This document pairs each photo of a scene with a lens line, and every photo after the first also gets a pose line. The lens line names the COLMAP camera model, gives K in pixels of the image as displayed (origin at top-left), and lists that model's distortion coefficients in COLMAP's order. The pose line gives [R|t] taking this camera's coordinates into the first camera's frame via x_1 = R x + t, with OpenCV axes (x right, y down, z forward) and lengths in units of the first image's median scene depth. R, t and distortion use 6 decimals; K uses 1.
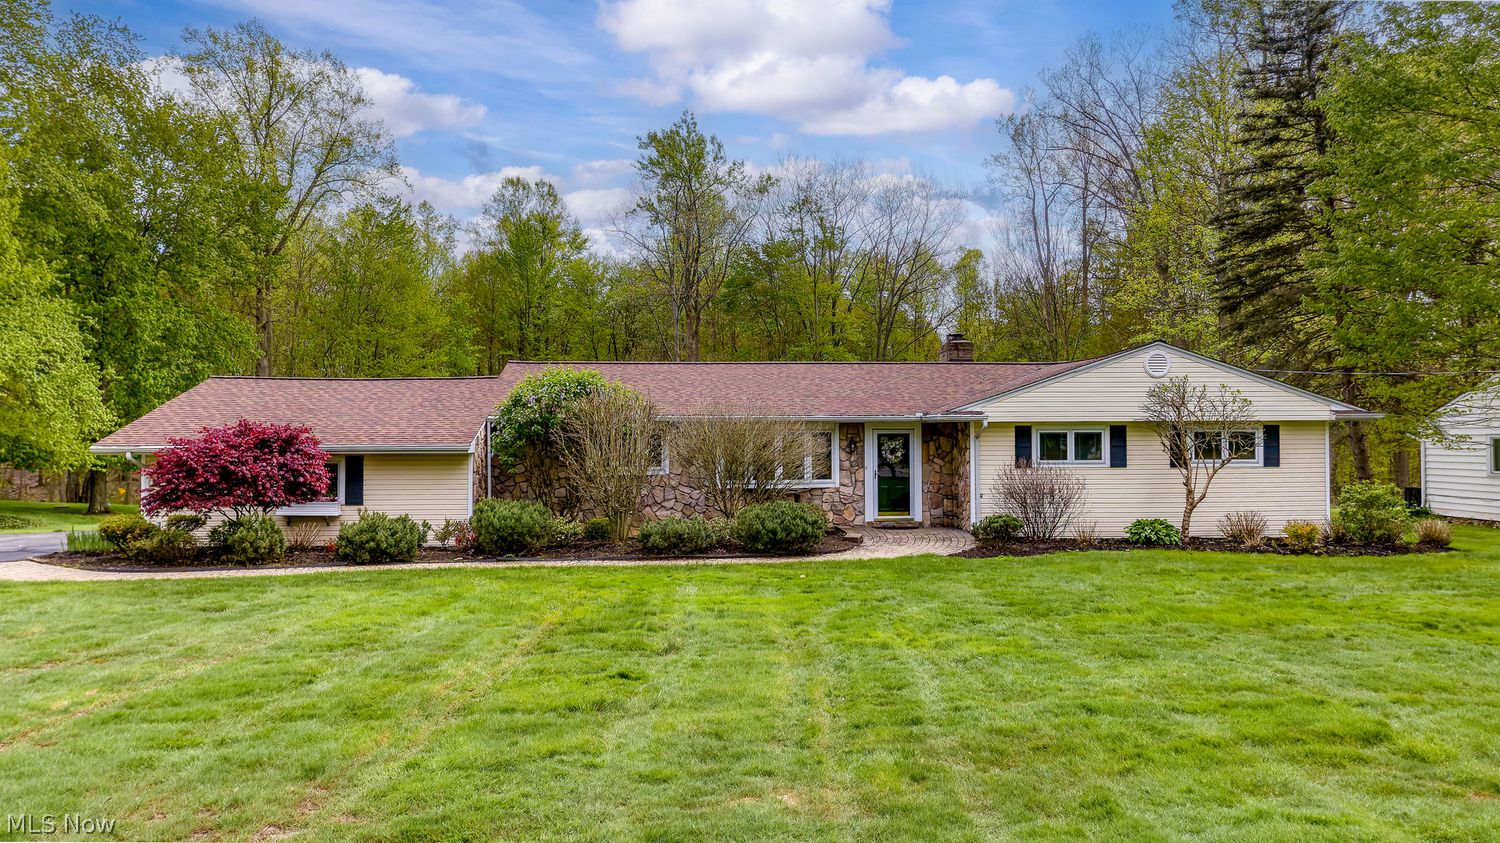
lens RADIAL K [[1024.5, 0, 741.6], [0, 1024.5, 421.0], [0, 0, 1]] dist [-0.002408, -0.005531]
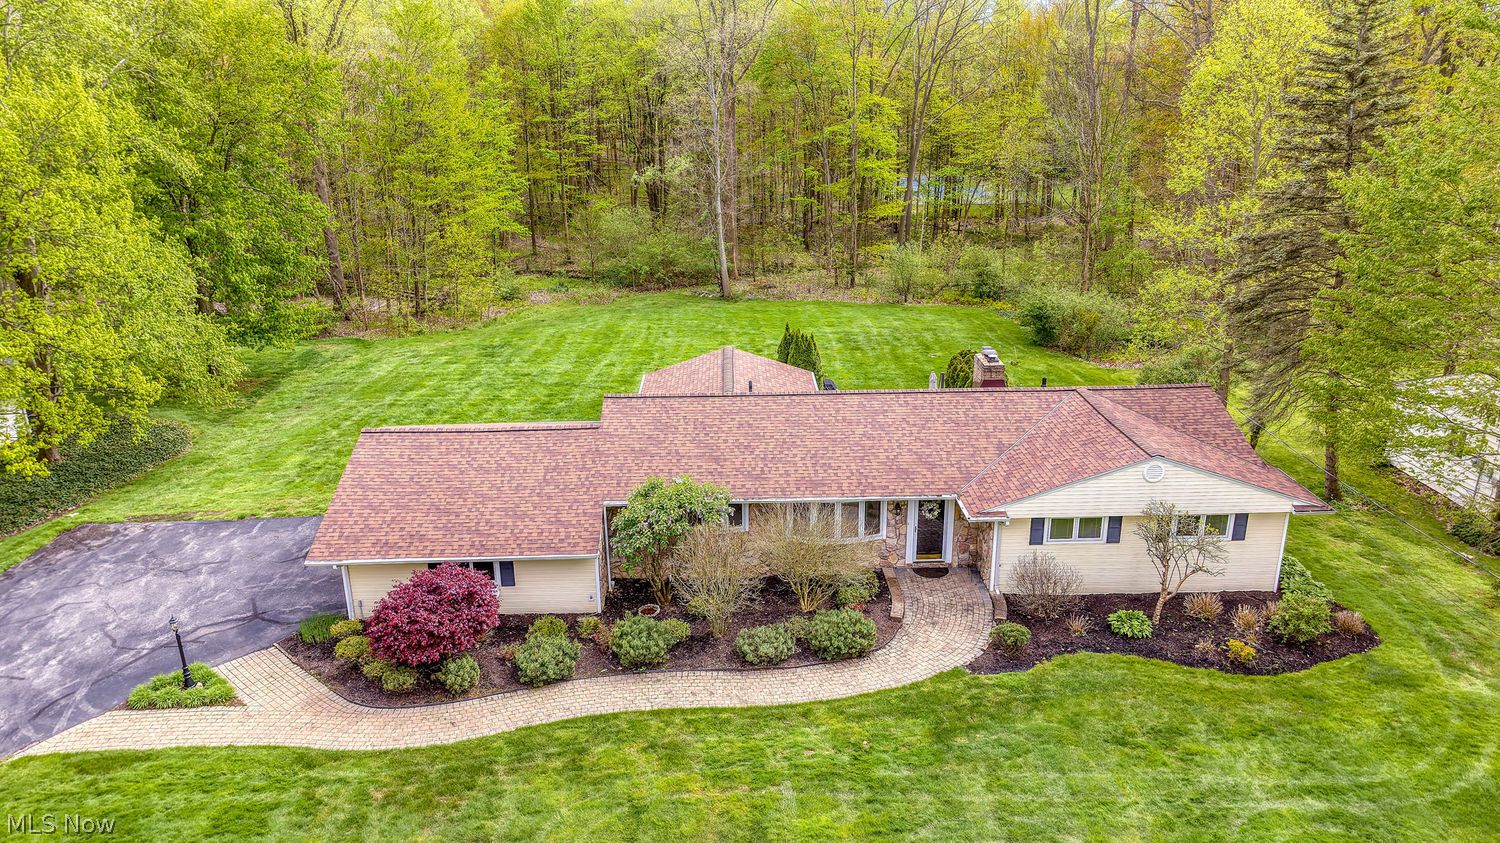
lens RADIAL K [[1024.5, 0, 742.8], [0, 1024.5, 414.8], [0, 0, 1]] dist [-0.002408, -0.005531]
pose [[0.999723, -0.007539, -0.022274, -0.051987], [0.014390, 0.945298, 0.325890, -0.517683], [0.018599, -0.326121, 0.945145, -0.131392]]
